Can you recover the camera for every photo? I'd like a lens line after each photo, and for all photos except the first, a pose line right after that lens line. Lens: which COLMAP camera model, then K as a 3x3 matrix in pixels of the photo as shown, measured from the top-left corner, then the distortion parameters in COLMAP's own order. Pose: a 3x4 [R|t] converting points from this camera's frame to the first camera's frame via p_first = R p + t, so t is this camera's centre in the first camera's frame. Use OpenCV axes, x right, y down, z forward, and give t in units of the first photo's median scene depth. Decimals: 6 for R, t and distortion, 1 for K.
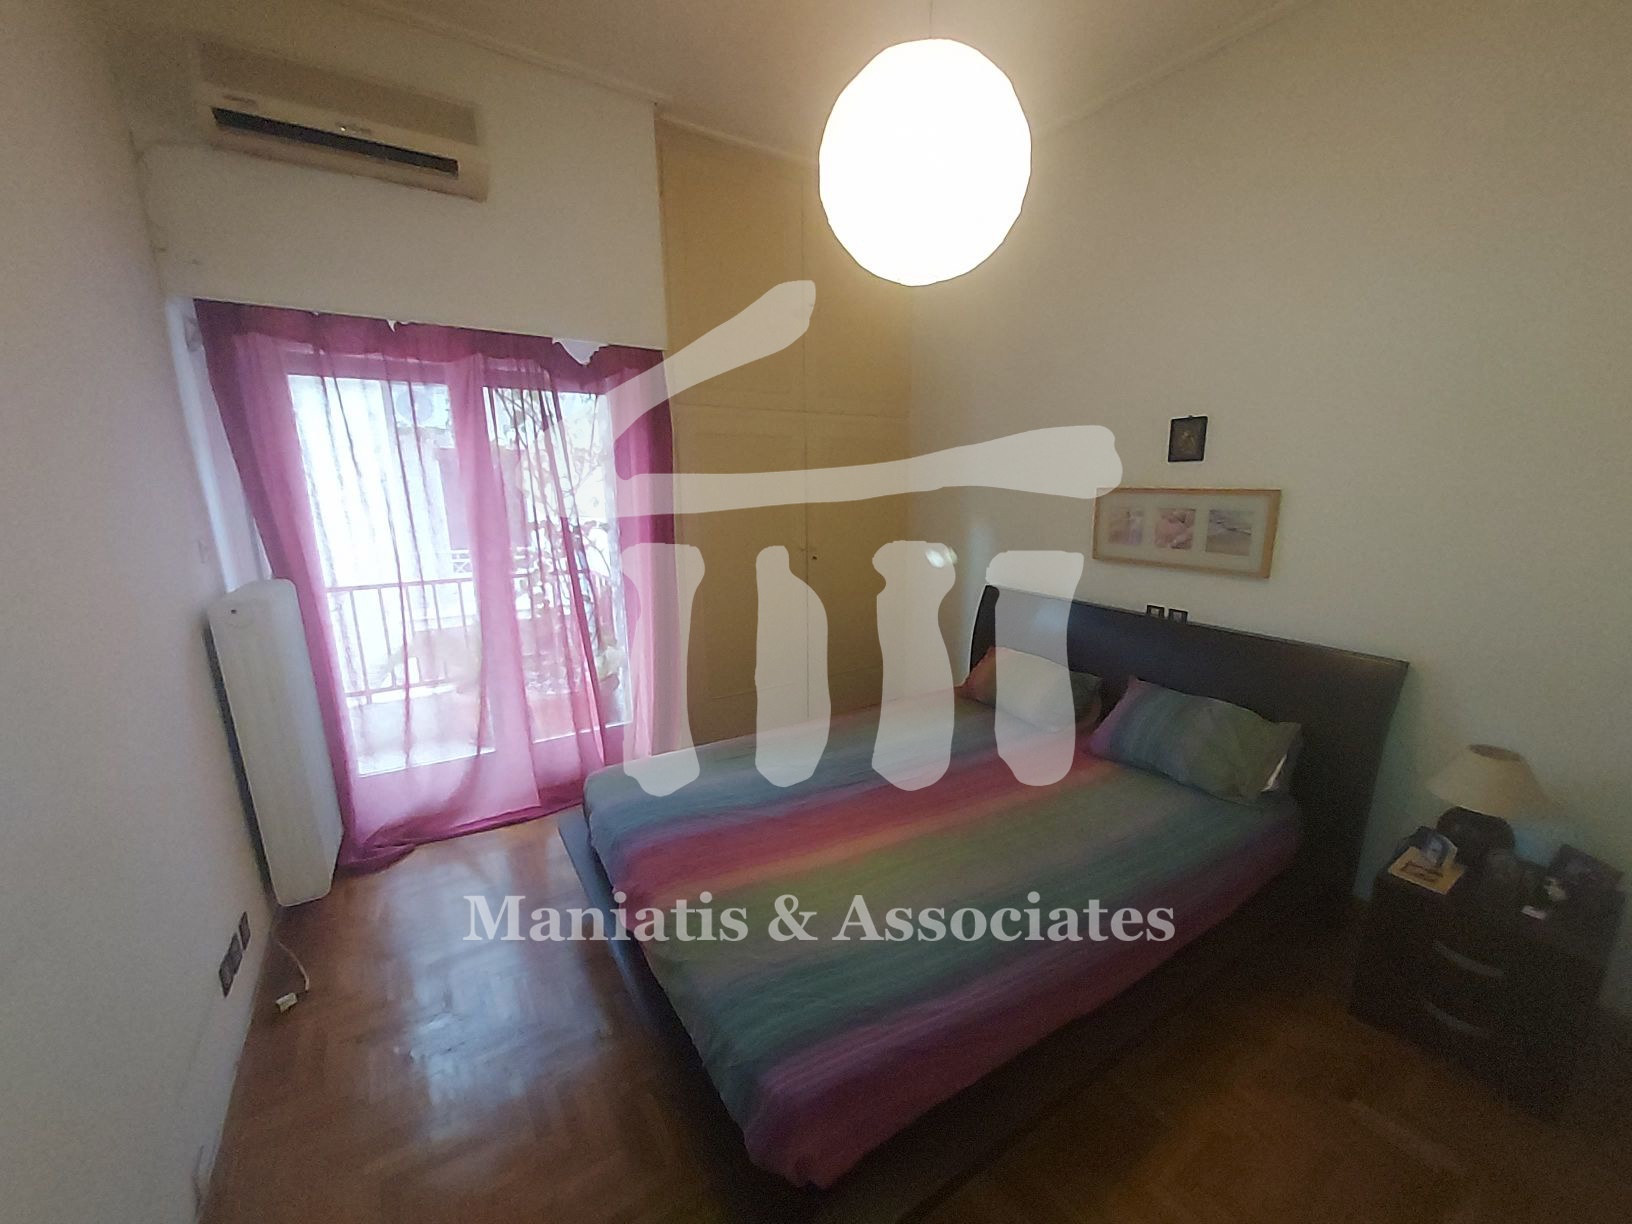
lens RADIAL K [[643.8, 0, 842.0], [0, 643.8, 628.8], [0, 0, 1]] dist [0.002993, 0.000346]
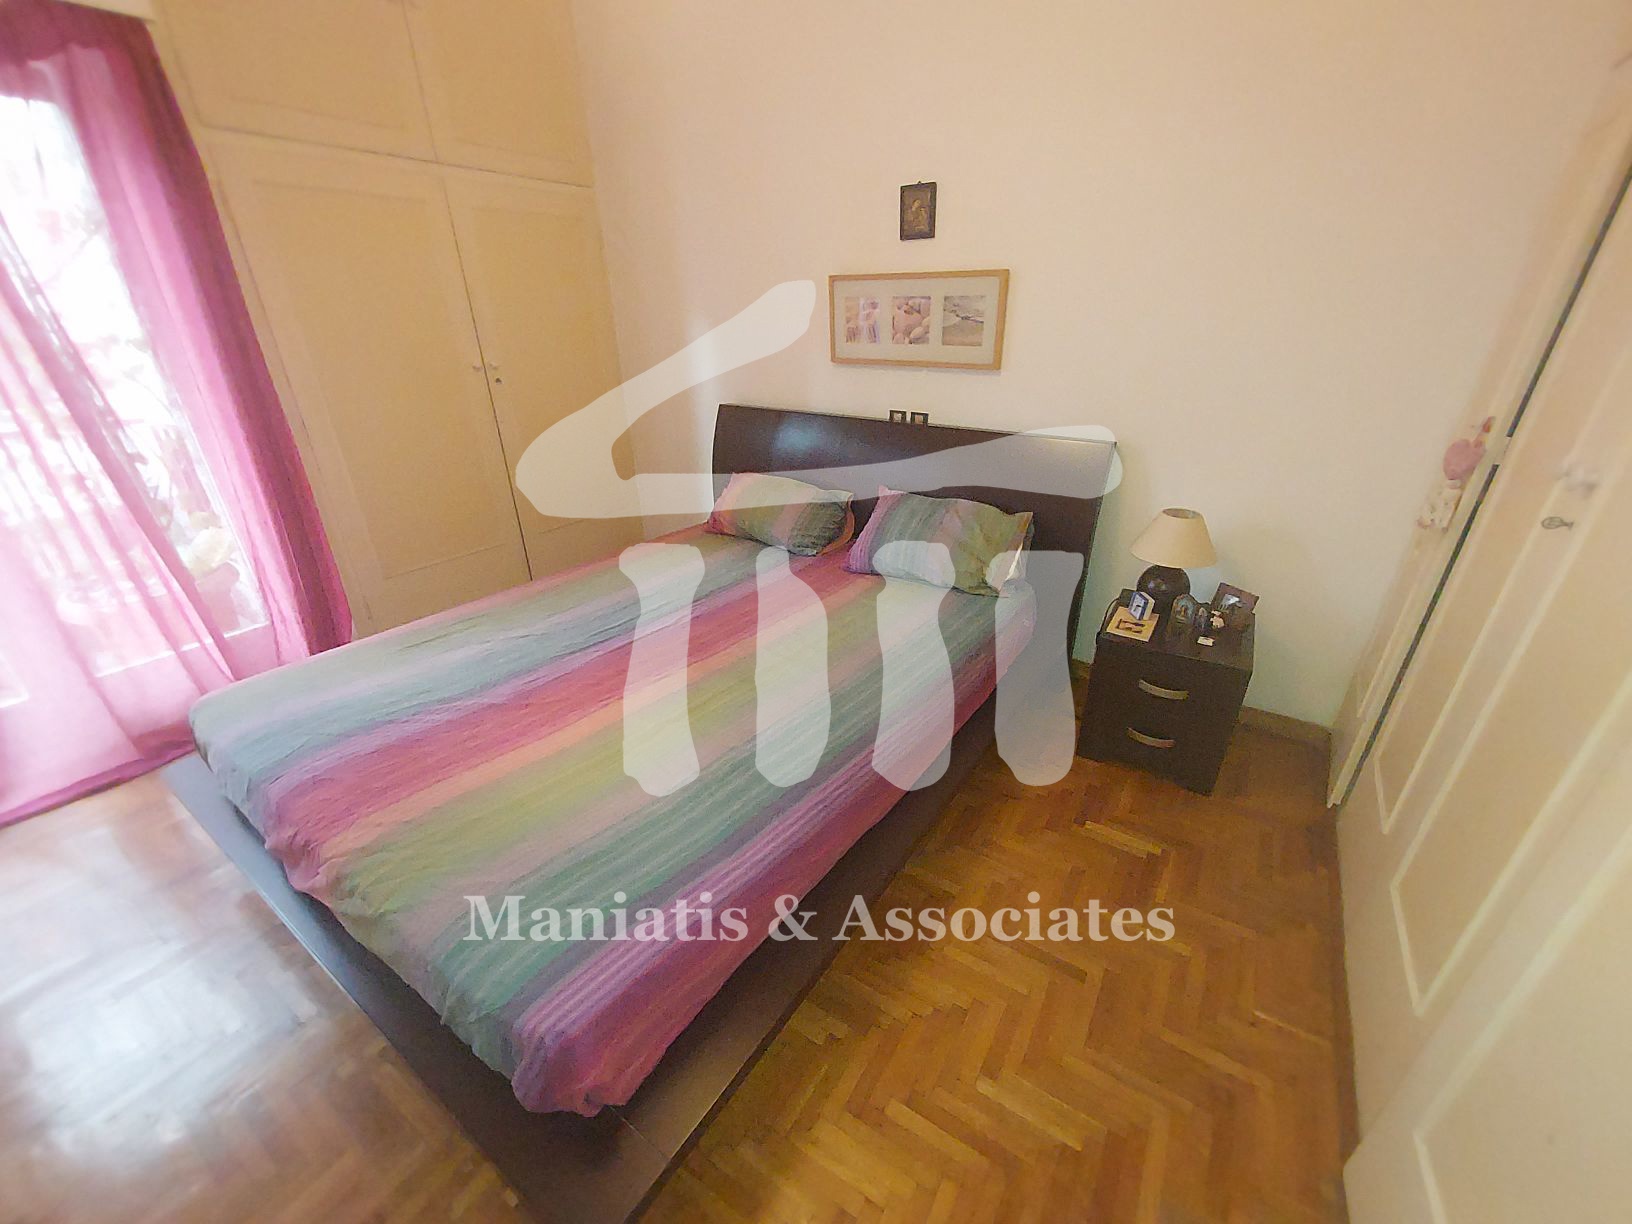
lens RADIAL K [[643.8, 0, 842.0], [0, 643.8, 628.8], [0, 0, 1]] dist [0.002993, 0.000346]
pose [[0.919993, -0.173615, 0.351385, 0.021494], [0.089419, 0.965869, 0.243107, 0.043296], [-0.381599, -0.192236, 0.904117, 0.120713]]
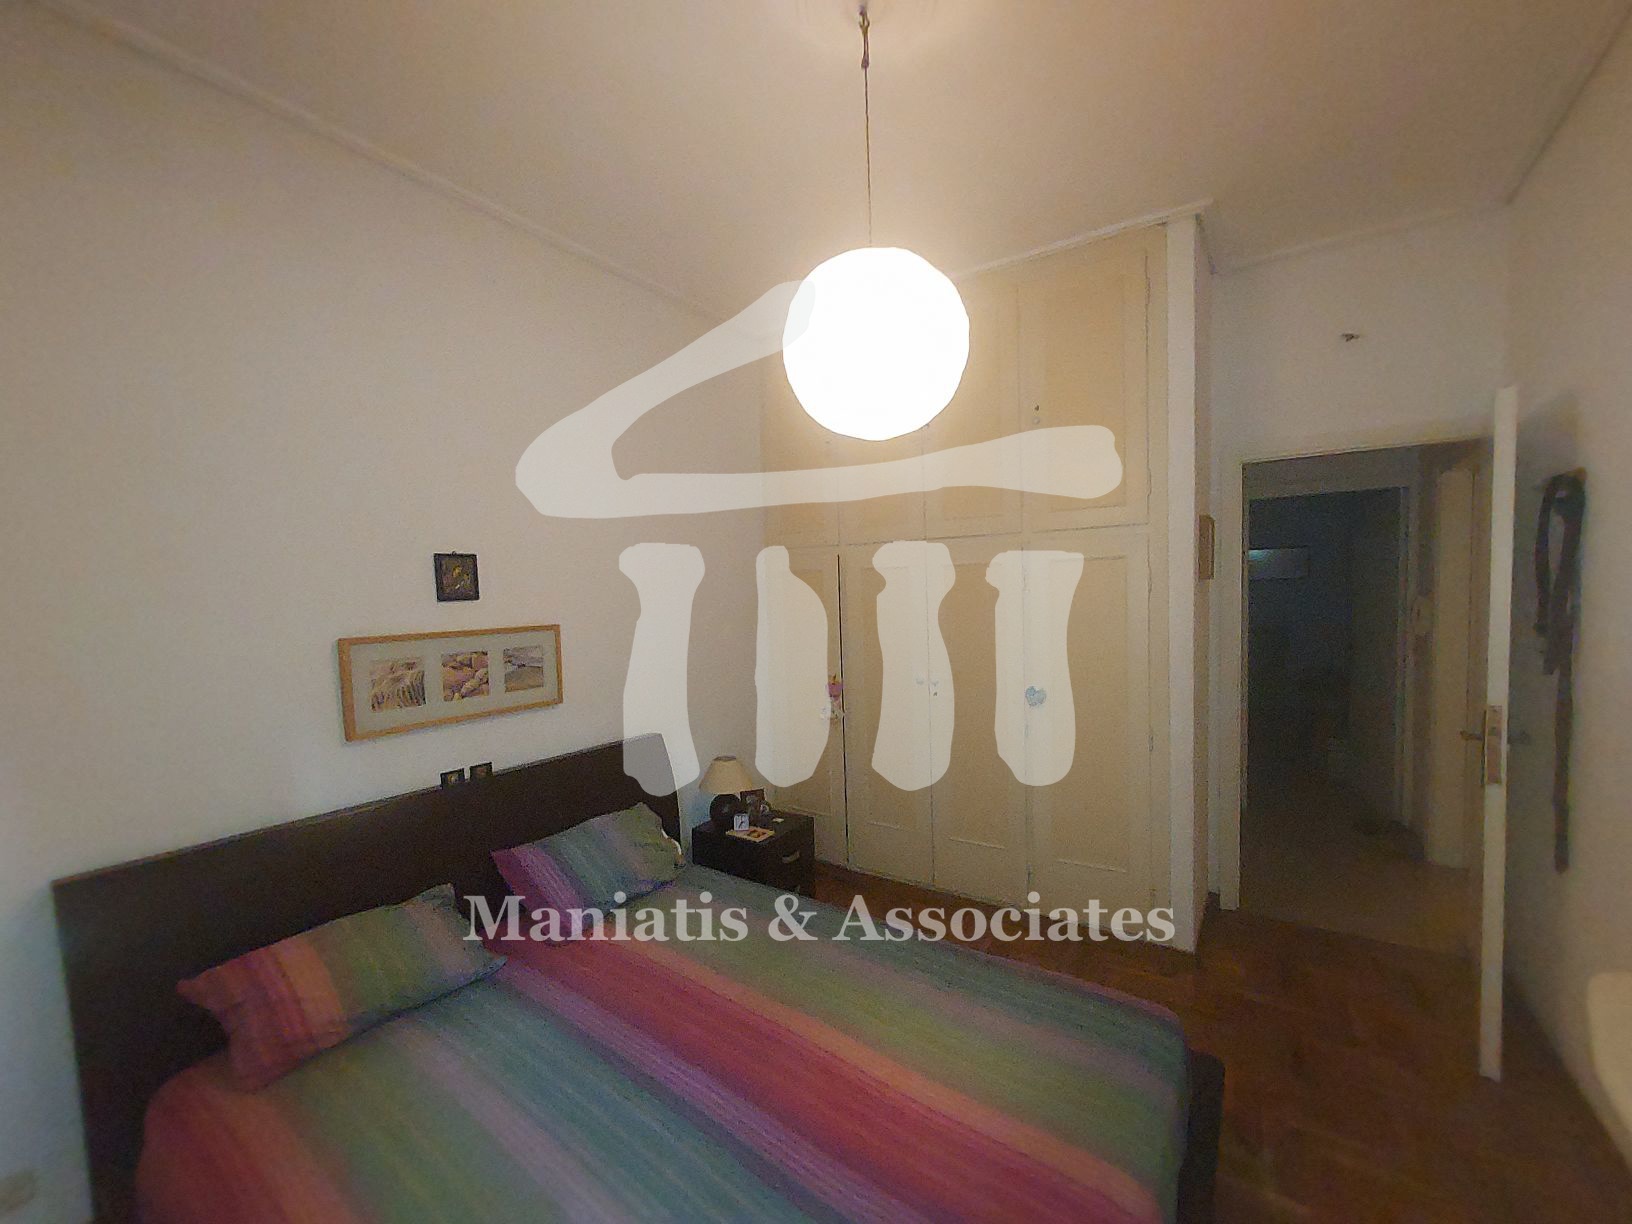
lens RADIAL K [[655.9, 0, 839.3], [0, 655.9, 624.0], [0, 0, 1]] dist [-0.001701, -0.000472]
pose [[-0.395934, -0.026307, 0.917902, -0.541039], [0.248679, 0.959166, 0.134757, -0.235508], [-0.883966, 0.281618, -0.373224, 0.944337]]
